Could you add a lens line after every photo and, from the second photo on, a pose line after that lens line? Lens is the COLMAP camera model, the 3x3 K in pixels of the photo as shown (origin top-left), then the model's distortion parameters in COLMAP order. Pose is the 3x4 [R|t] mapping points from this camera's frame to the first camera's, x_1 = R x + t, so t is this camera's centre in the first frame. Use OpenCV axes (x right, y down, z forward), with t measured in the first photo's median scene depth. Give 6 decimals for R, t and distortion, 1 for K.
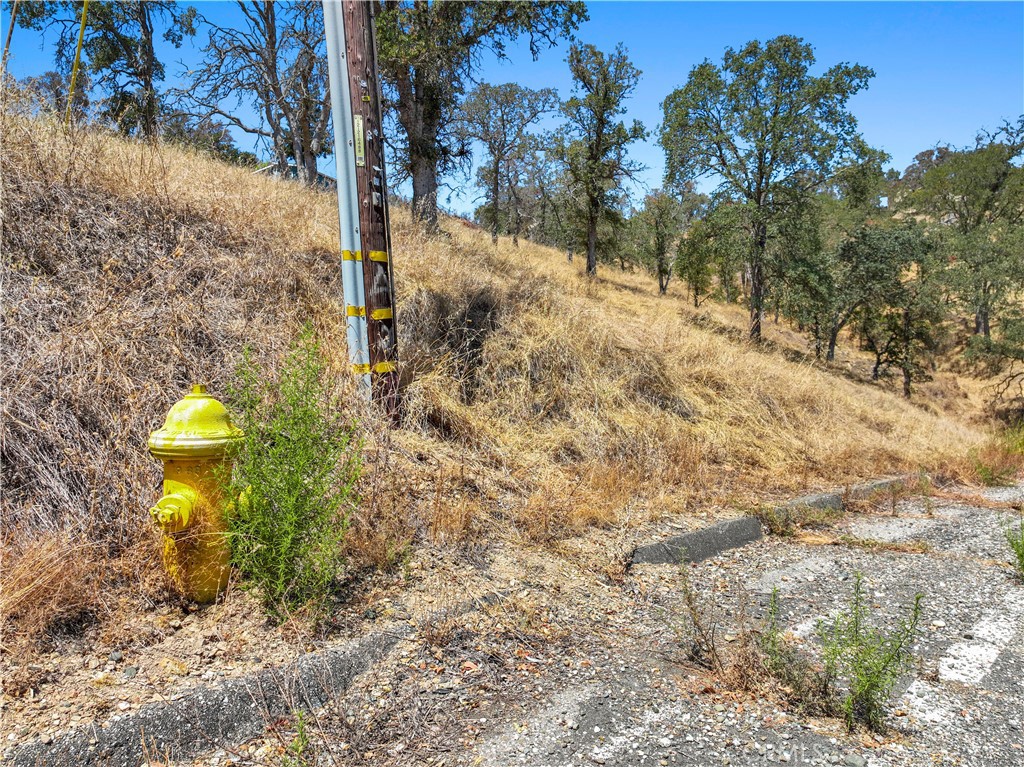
lens RADIAL K [[732.8, 0, 512.0], [0, 732.8, 383.5], [0, 0, 1]] dist [-0.006060, -0.000989]
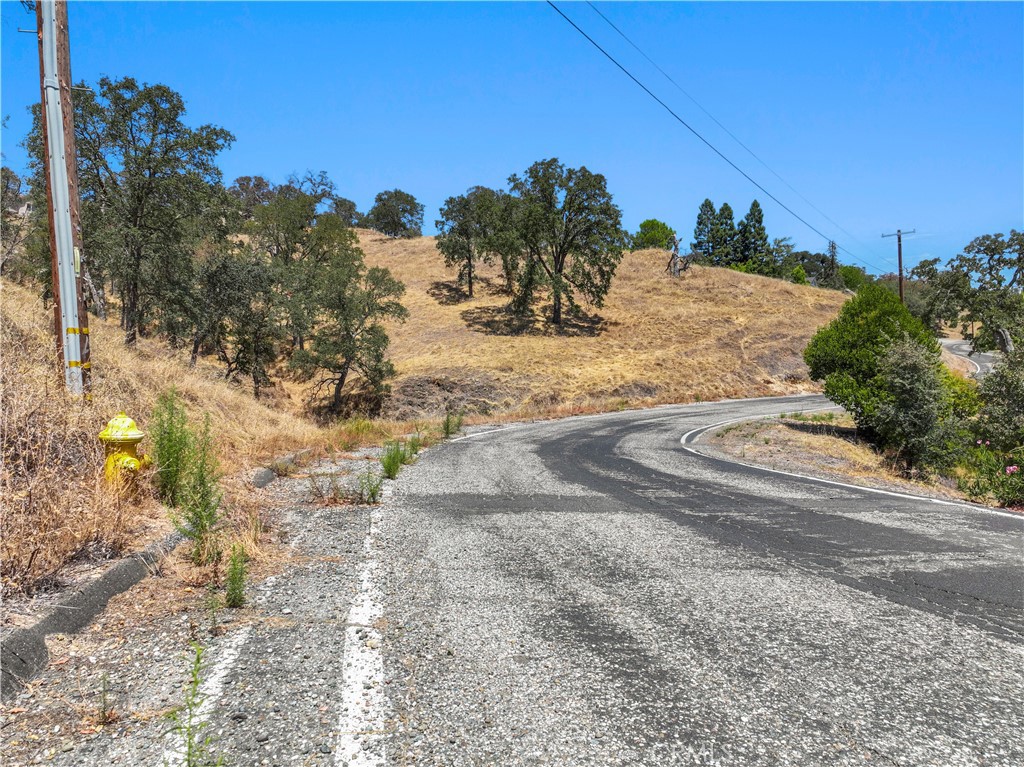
lens RADIAL K [[732.8, 0, 512.0], [0, 732.8, 383.5], [0, 0, 1]] dist [-0.006060, -0.000989]
pose [[0.641127, -0.002141, 0.767432, -0.129500], [0.002022, 0.999997, 0.001101, -0.007842], [-0.767432, 0.000846, 0.641129, -0.128101]]
